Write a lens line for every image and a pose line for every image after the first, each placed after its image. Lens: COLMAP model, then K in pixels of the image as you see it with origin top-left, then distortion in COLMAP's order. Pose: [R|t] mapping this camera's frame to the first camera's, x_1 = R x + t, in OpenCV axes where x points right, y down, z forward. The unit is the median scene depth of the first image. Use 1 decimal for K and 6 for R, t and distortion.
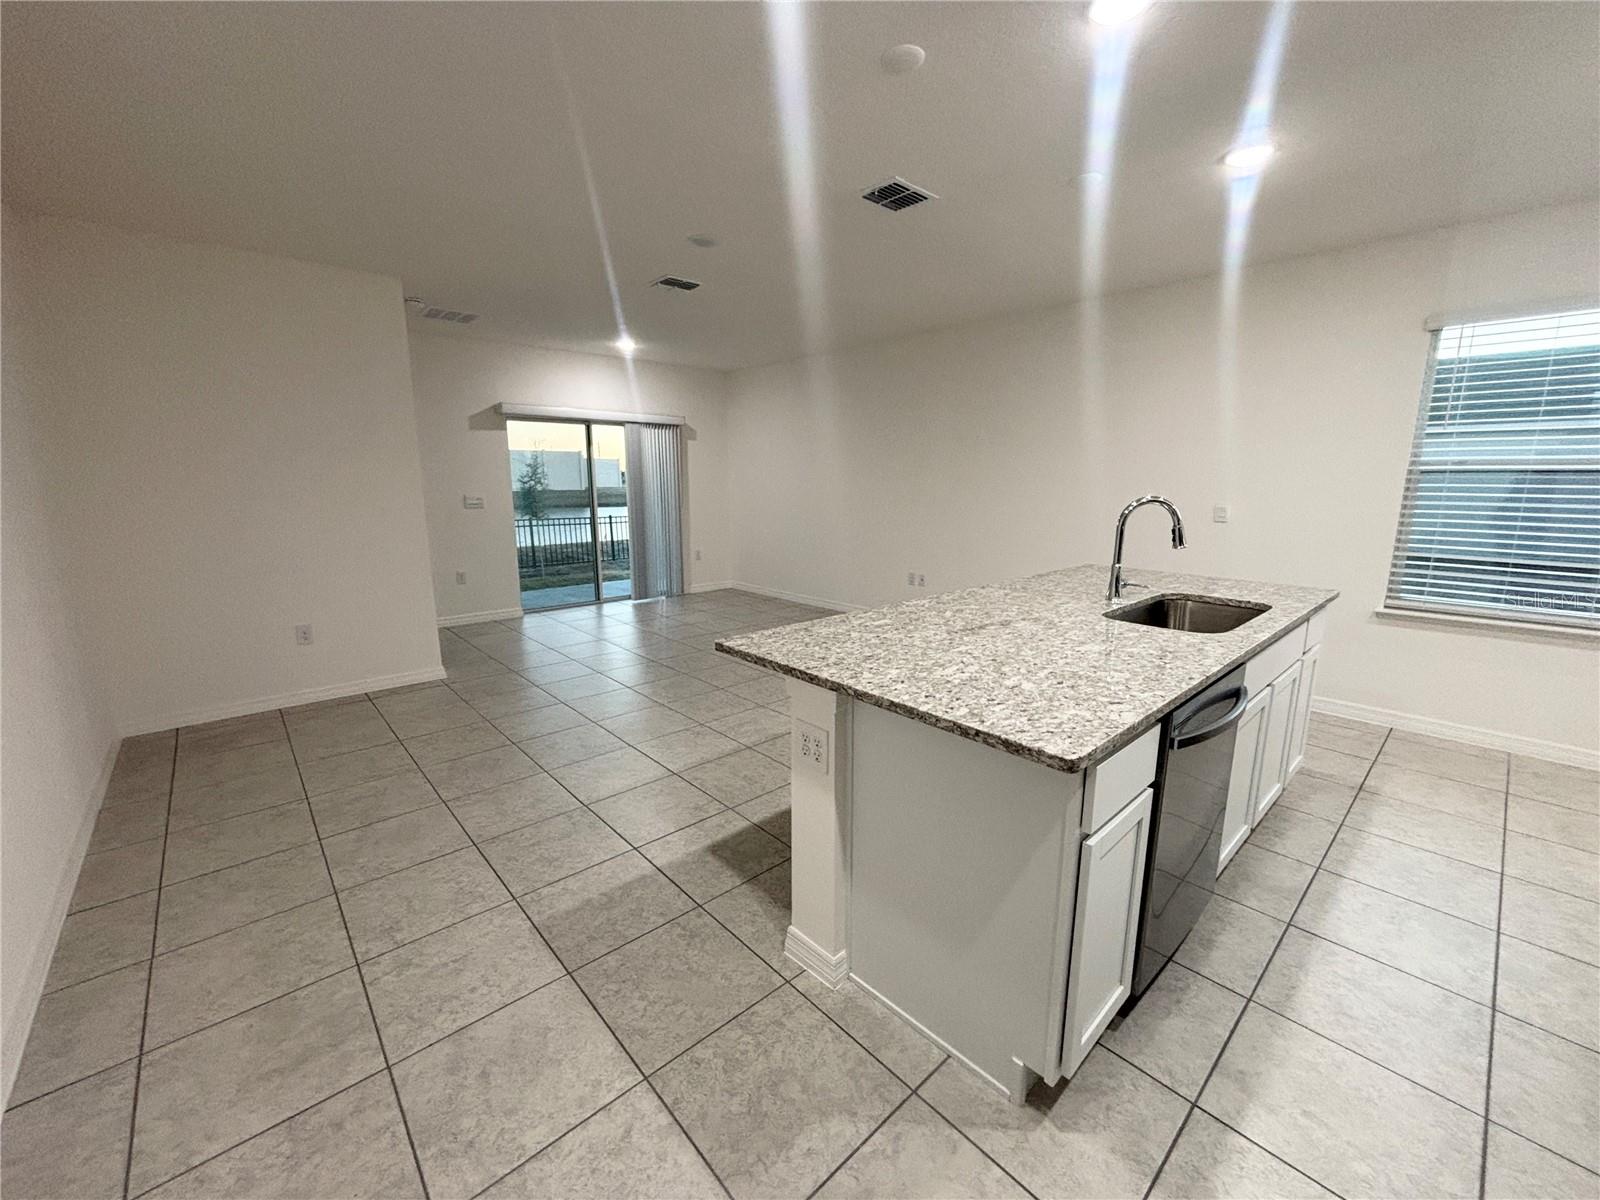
lens RADIAL K [[642.2, 0, 795.9], [0, 642.2, 587.6], [0, 0, 1]] dist [0.001160, 0.001282]
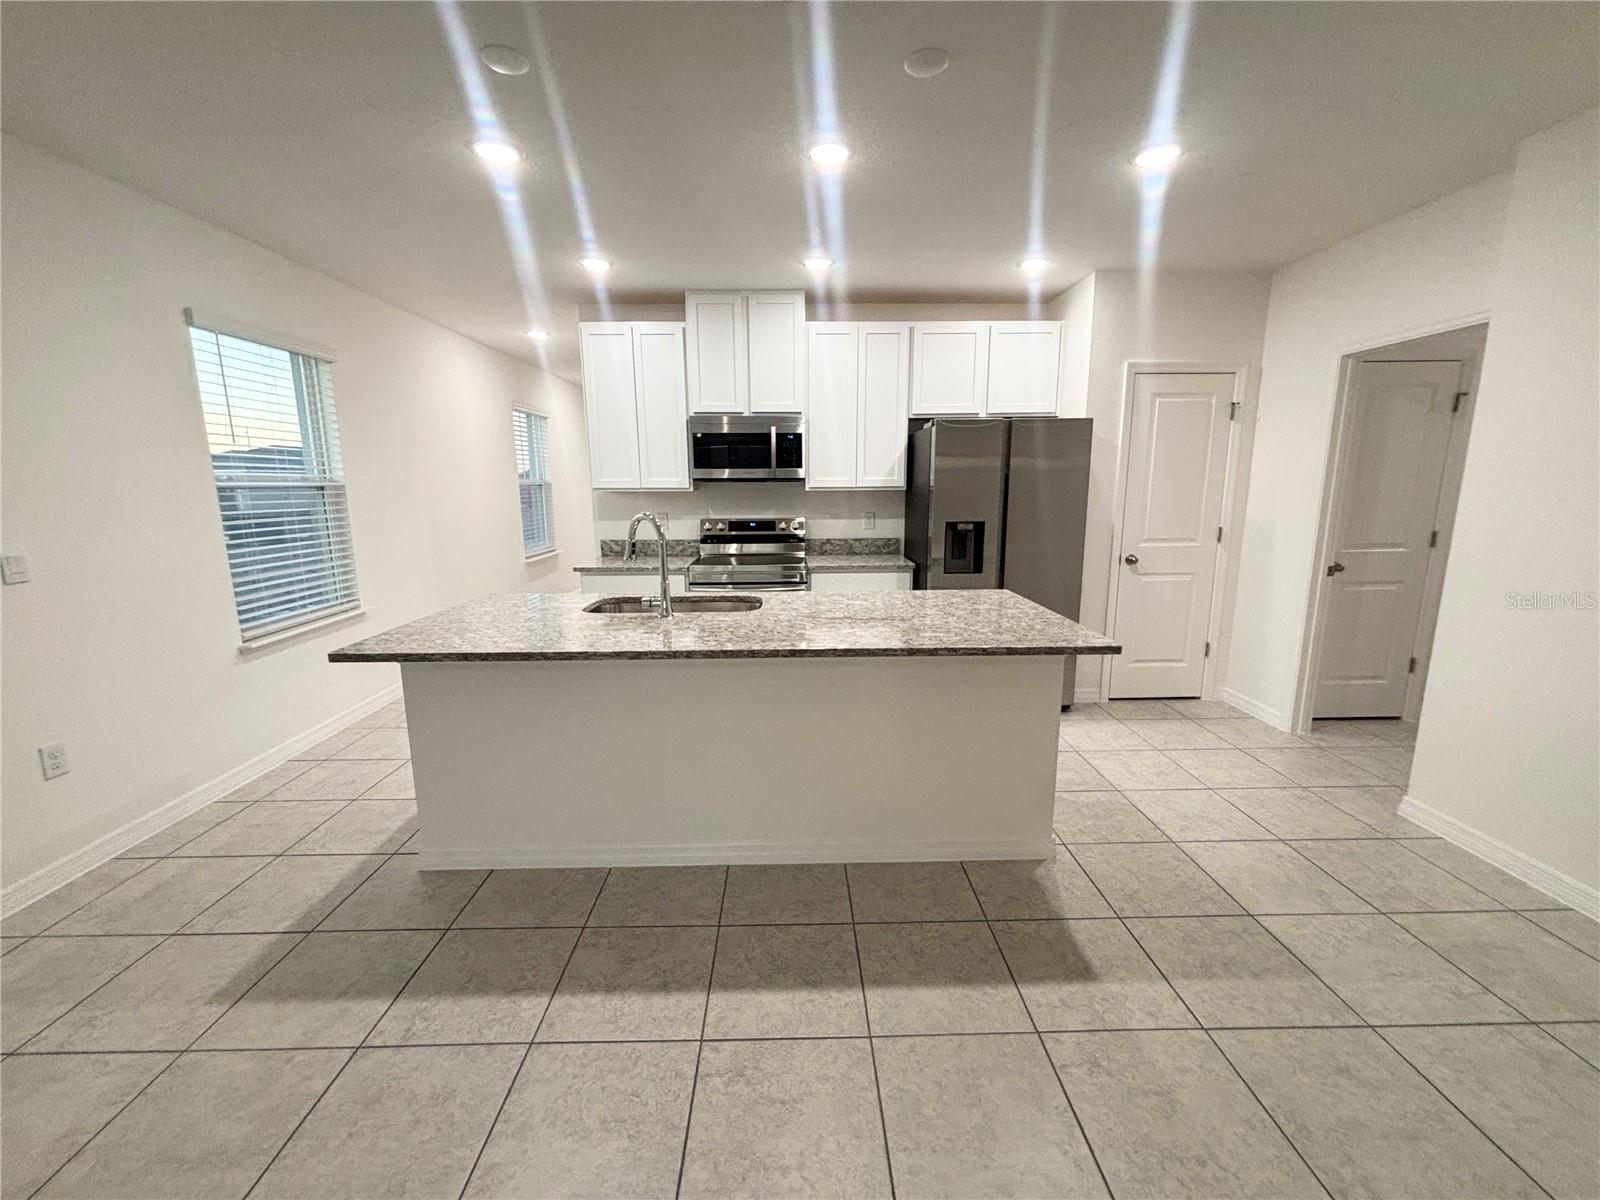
lens RADIAL K [[642.2, 0, 797.6], [0, 642.2, 596.2], [0, 0, 1]] dist [0.001160, 0.001282]
pose [[-0.754315, -0.110702, 0.647112, -0.323701], [0.116161, 0.947624, 0.297516, -0.303723], [-0.646154, 0.299590, -0.701947, 1.672478]]
